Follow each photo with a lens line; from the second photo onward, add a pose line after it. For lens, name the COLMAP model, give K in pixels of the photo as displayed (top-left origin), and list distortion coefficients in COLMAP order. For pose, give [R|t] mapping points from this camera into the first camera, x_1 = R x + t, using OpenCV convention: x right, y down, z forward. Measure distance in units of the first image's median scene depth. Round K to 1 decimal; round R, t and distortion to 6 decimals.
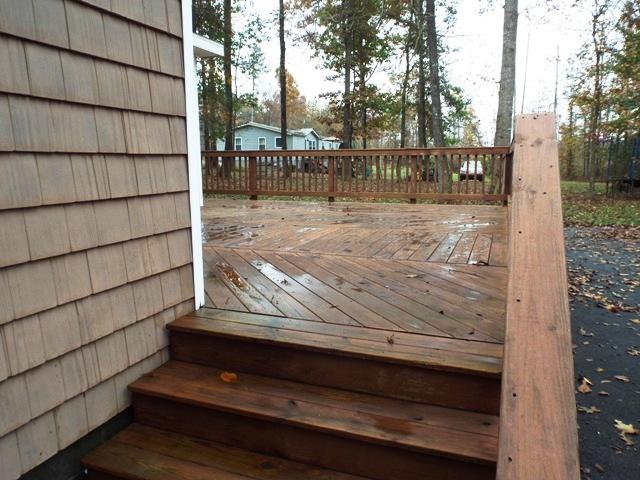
lens RADIAL K [[477.3, 0, 320.1], [0, 477.3, 239.8], [0, 0, 1]] dist [-0.013109, -0.002710]
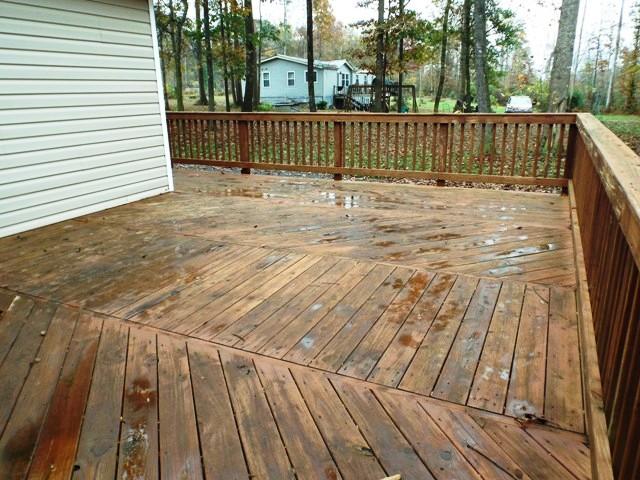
lens RADIAL K [[477.3, 0, 320.7], [0, 477.3, 240.1], [0, 0, 1]] dist [-0.013109, -0.002710]
pose [[0.997071, 0.010444, -0.075768, 0.014373], [0.000182, 0.990307, 0.138894, -0.023133], [0.076485, -0.138501, 0.987404, 0.049326]]
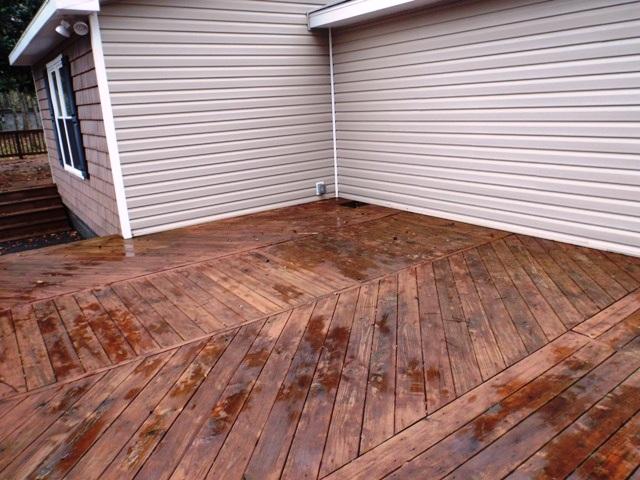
lens RADIAL K [[477.3, 0, 321.3], [0, 477.3, 238.6], [0, 0, 1]] dist [-0.013109, -0.002710]
pose [[-0.543540, 0.261584, -0.797583, 0.076379], [-0.087357, 0.927412, 0.363697, -0.056102], [0.834825, 0.267358, -0.481234, 0.213142]]
